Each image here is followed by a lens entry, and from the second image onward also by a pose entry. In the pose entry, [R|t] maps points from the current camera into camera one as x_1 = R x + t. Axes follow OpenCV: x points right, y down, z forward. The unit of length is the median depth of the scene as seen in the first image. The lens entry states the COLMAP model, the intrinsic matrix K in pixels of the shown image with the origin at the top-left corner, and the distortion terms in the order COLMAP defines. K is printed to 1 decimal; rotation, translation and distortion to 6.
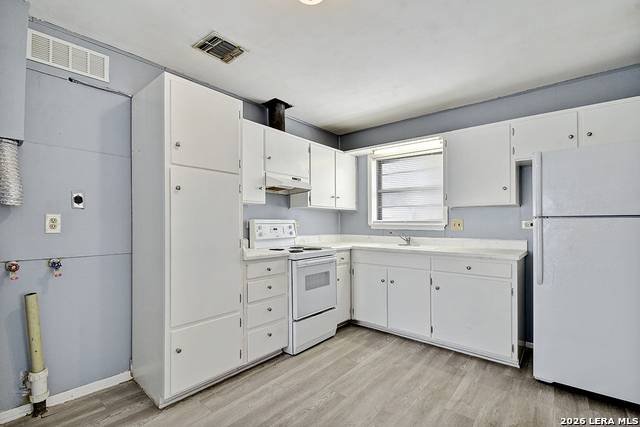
lens RADIAL K [[290.1, 0, 320.0], [0, 290.1, 213.5], [0, 0, 1]] dist [-0.000319, 0.000050]
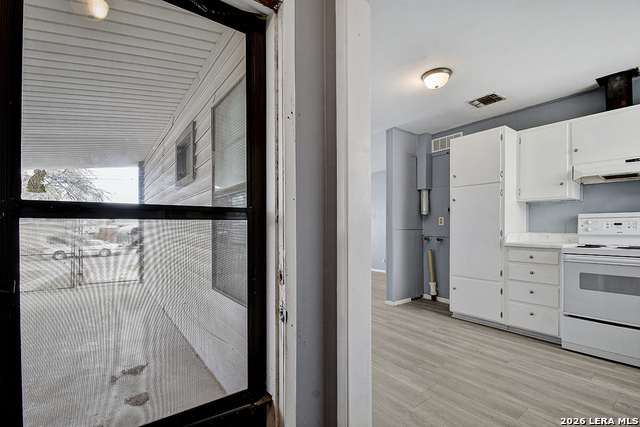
lens RADIAL K [[290.1, 0, 320.0], [0, 290.1, 213.5], [0, 0, 1]] dist [-0.000319, 0.000050]
pose [[-0.204660, -0.052139, -0.977443, 1.162130], [0.030460, 0.997757, -0.059600, 0.063280], [0.978359, -0.041970, -0.202613, 0.430660]]
